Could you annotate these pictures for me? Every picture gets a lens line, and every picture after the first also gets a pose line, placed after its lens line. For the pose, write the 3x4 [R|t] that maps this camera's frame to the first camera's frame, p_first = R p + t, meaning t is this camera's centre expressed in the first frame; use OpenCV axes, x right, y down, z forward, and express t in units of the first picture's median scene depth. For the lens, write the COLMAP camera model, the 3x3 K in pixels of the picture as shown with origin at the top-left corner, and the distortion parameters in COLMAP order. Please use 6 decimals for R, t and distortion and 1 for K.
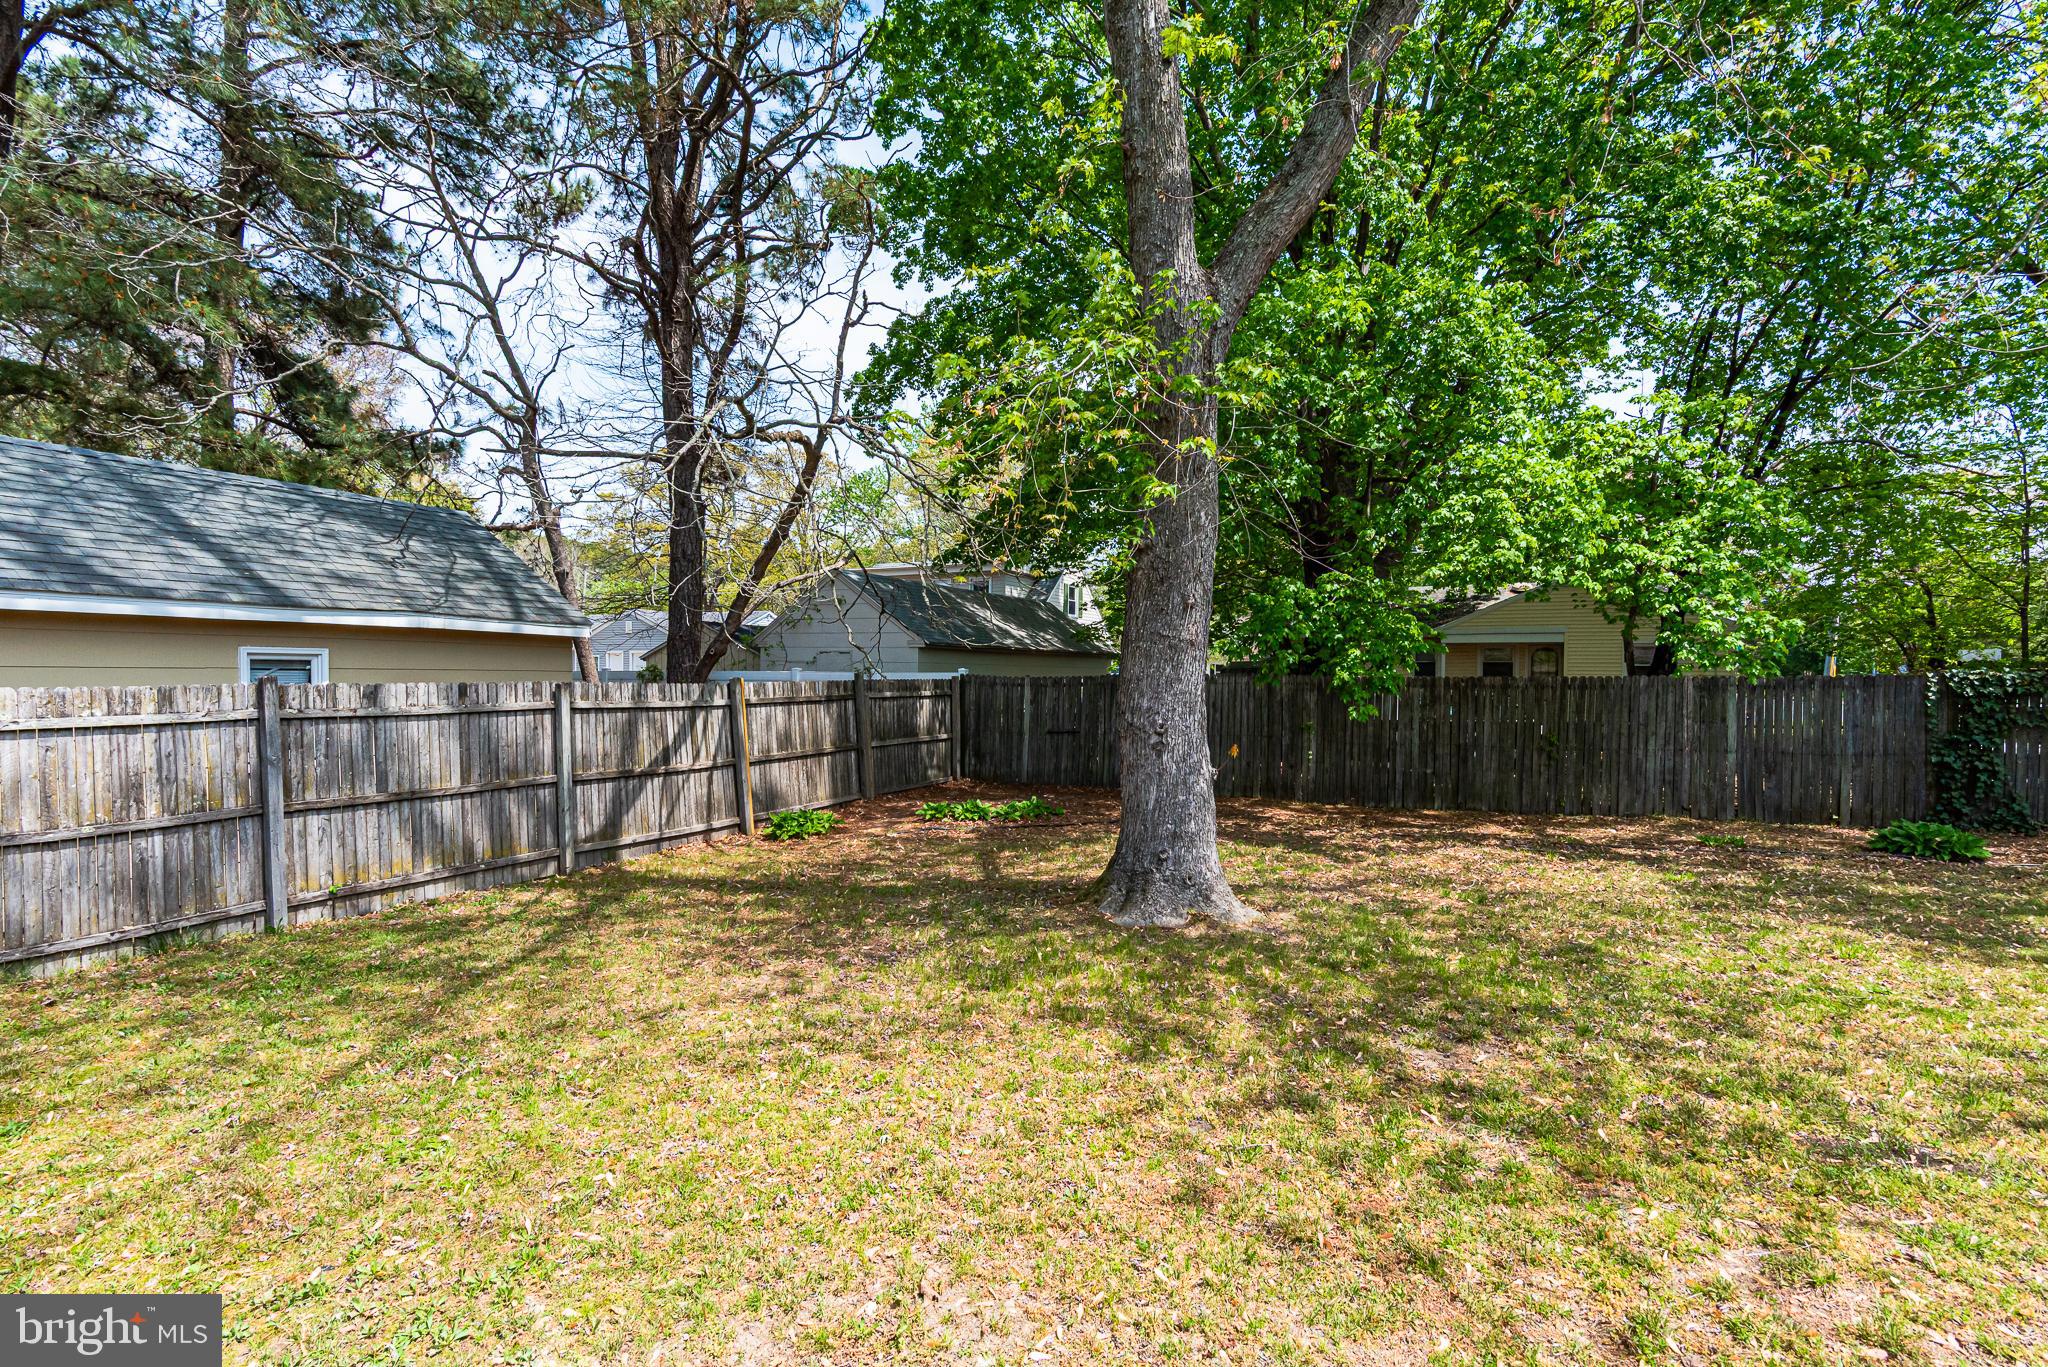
lens RADIAL K [[995.2, 0, 1022.2], [0, 995.2, 700.6], [0, 0, 1]] dist [0.002322, -0.000006]
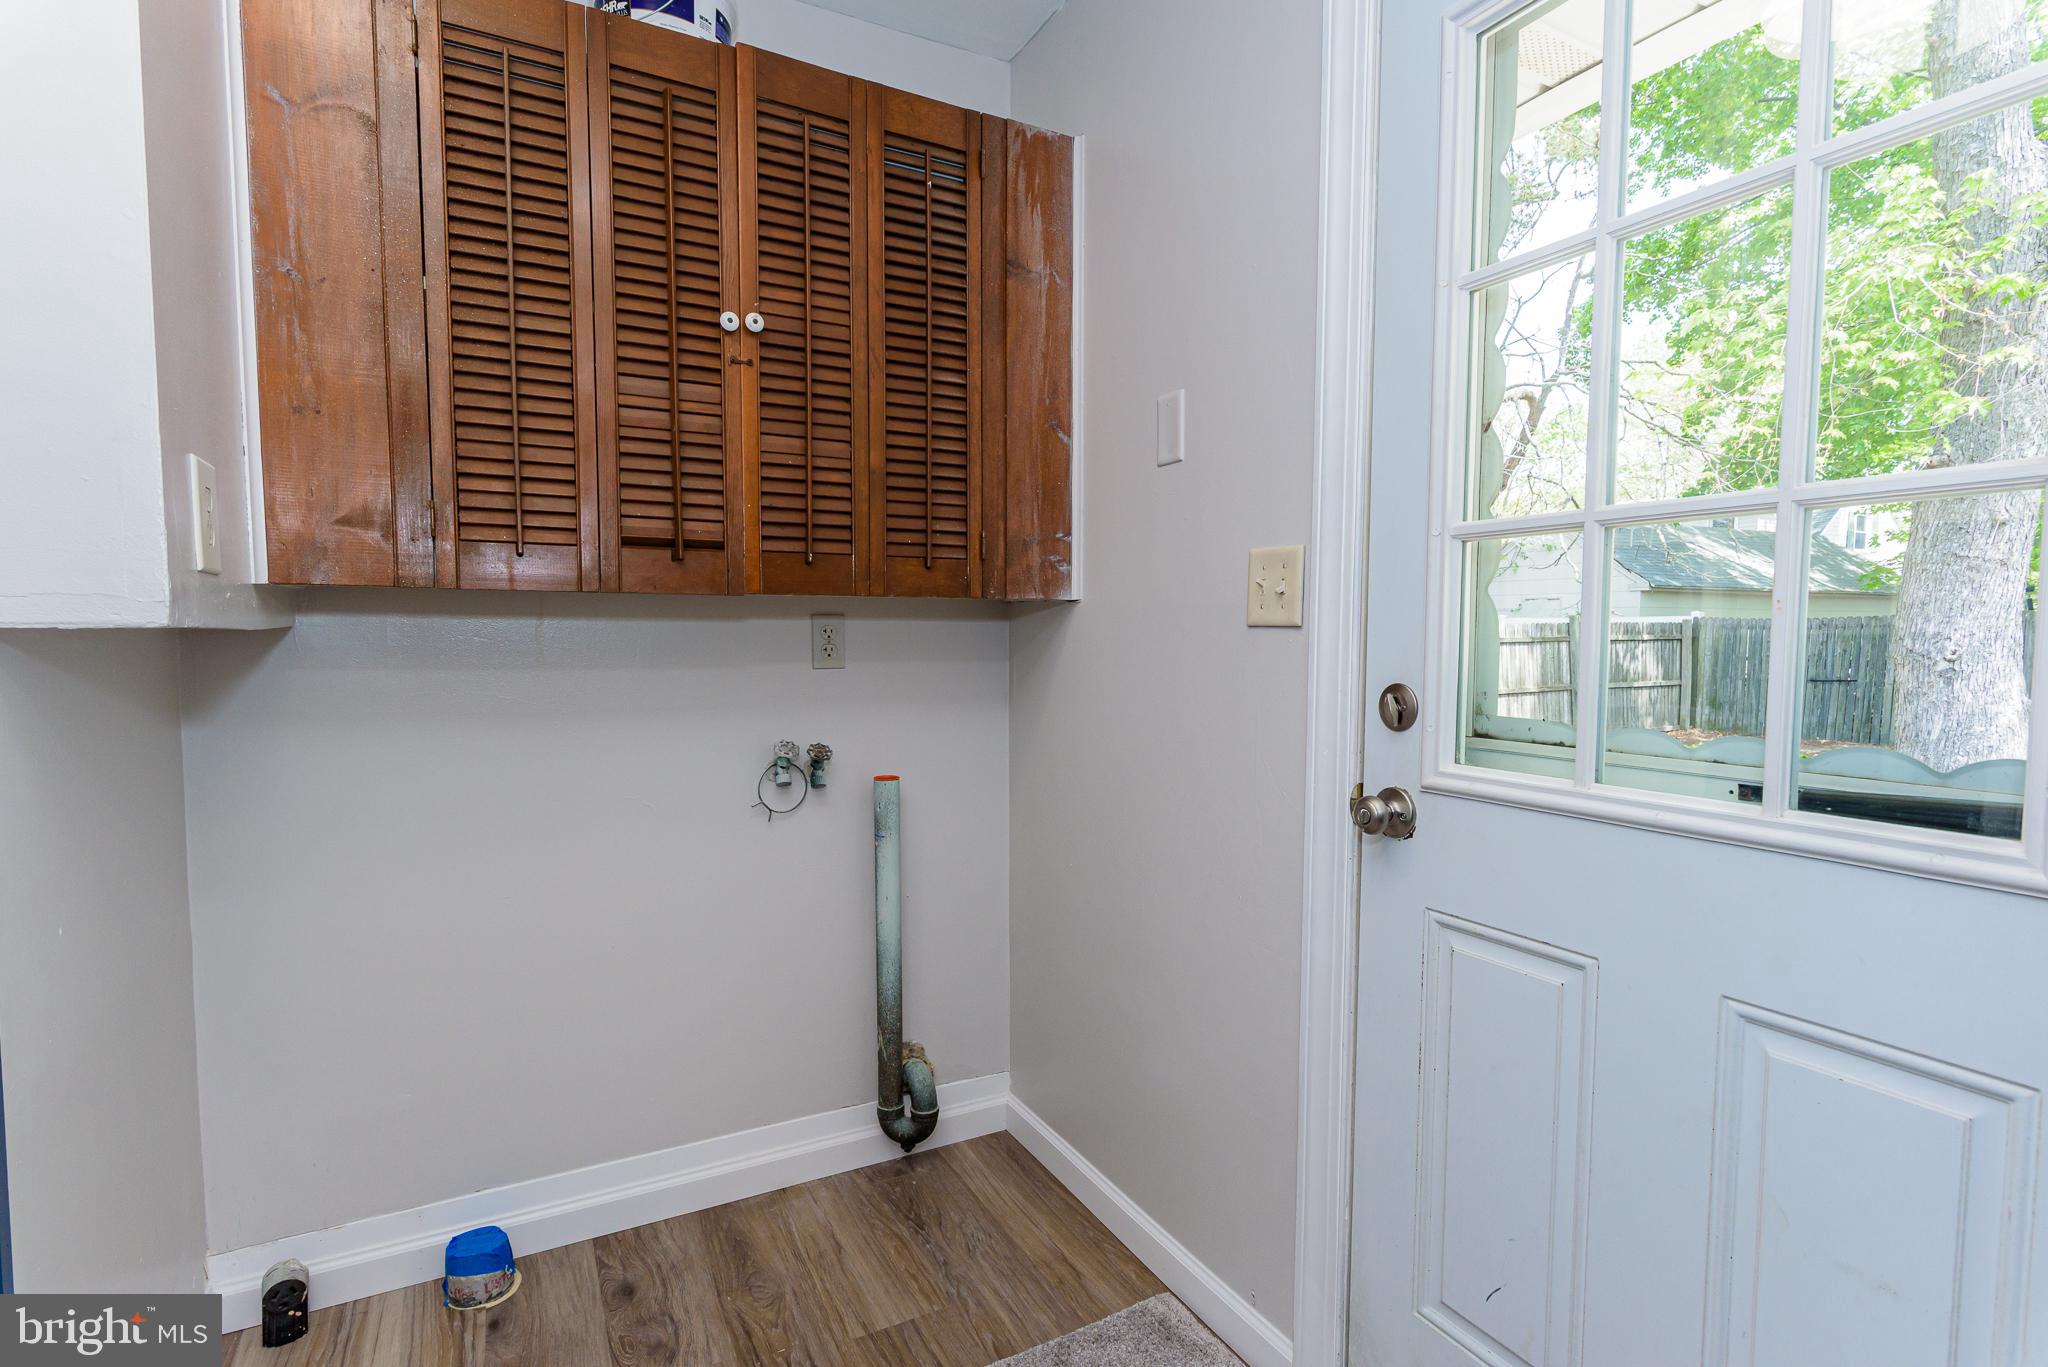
lens RADIAL K [[995.2, 0, 1022.2], [0, 995.2, 700.6], [0, 0, 1]] dist [0.002322, -0.000006]
pose [[0.796490, 0.033234, -0.603738, 0.005868], [-0.009711, 0.999063, 0.042184, 0.029686], [0.604574, -0.027736, 0.796066, -0.219269]]
